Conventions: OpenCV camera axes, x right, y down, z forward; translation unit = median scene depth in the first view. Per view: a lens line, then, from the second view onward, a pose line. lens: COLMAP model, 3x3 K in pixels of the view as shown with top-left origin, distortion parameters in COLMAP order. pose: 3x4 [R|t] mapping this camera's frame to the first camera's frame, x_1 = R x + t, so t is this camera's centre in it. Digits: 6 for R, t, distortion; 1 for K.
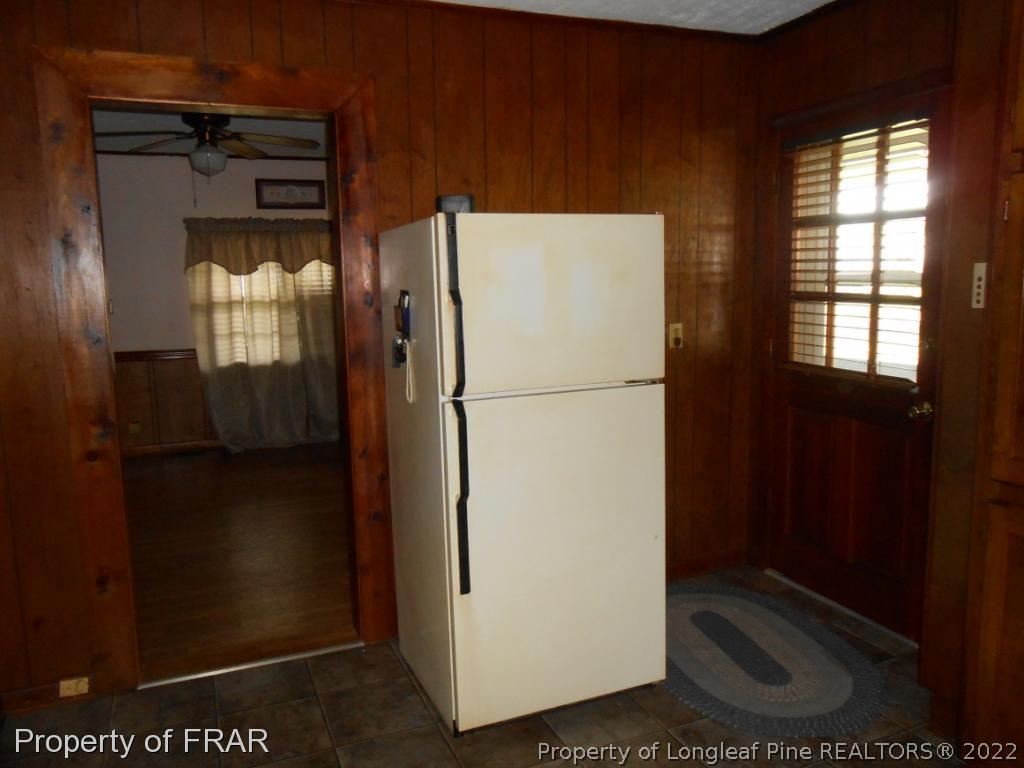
lens RADIAL K [[784.4, 0, 511.2], [0, 784.4, 385.9], [0, 0, 1]] dist [0.002914, 0.005362]
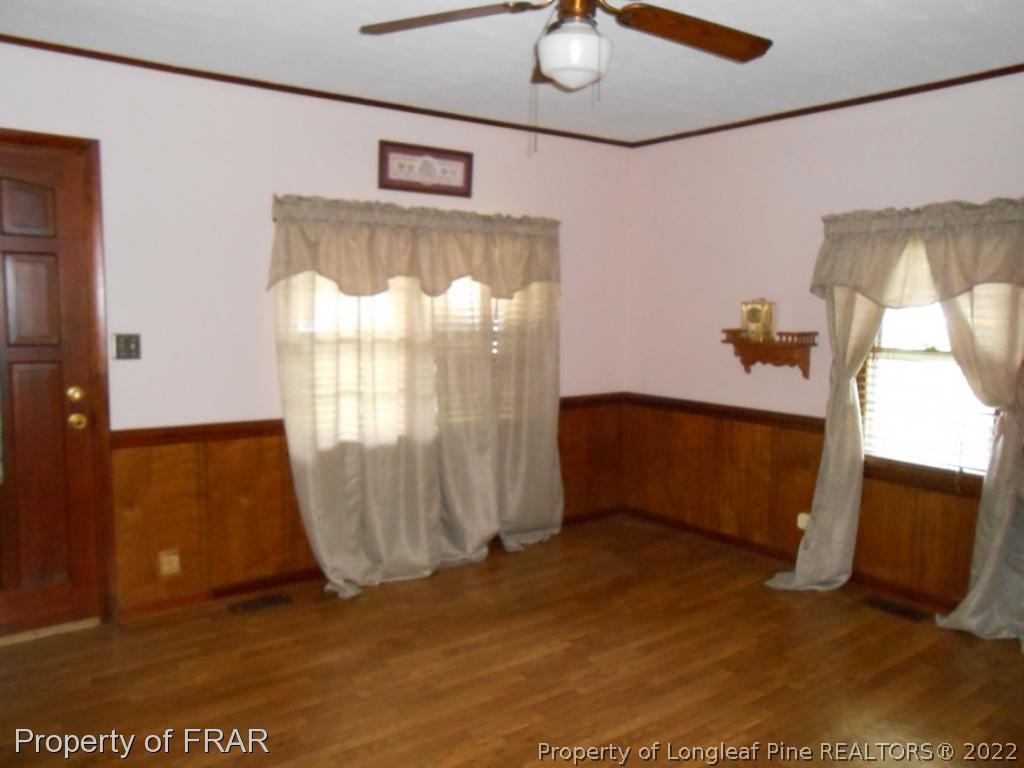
lens RADIAL K [[784.4, 0, 513.0], [0, 784.4, 381.0], [0, 0, 1]] dist [0.002914, 0.005362]
pose [[0.969946, 0.011196, 0.243063, -0.369359], [-0.002701, 0.999375, -0.035255, -0.054925], [-0.243306, 0.033538, 0.969370, 0.387328]]
